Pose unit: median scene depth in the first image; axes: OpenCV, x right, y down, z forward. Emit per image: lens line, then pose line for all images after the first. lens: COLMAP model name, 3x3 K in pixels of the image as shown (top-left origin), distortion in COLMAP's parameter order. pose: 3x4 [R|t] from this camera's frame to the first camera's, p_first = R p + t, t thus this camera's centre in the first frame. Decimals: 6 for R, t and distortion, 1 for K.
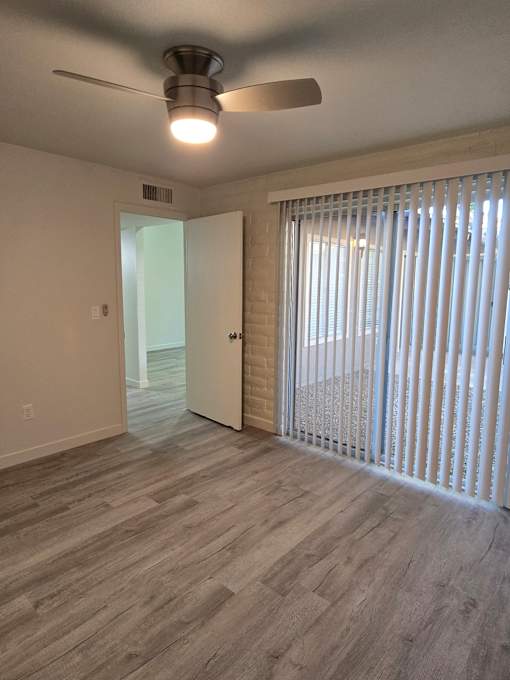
lens RADIAL K [[422.8, 0, 252.8], [0, 422.8, 340.1], [0, 0, 1]] dist [0.036179, -0.000496]
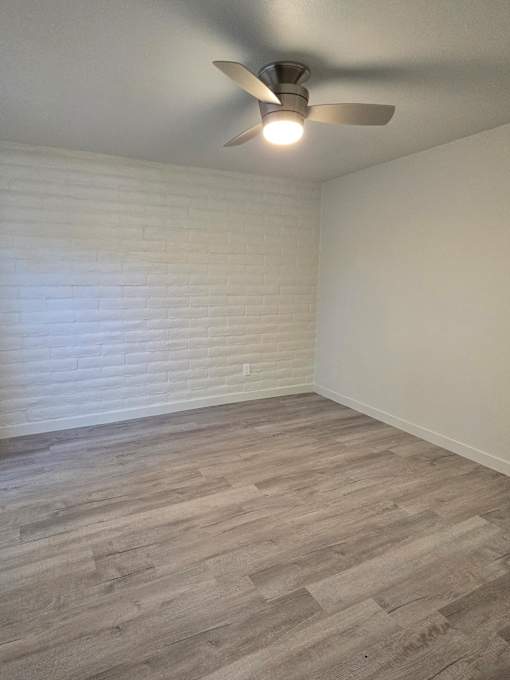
lens RADIAL K [[422.8, 0, 252.8], [0, 422.8, 340.1], [0, 0, 1]] dist [0.036179, -0.000496]
pose [[-0.938541, -0.071875, 0.337600, -0.391717], [0.032420, 0.955399, 0.293534, -0.222833], [-0.343641, 0.286439, -0.894351, 1.736171]]
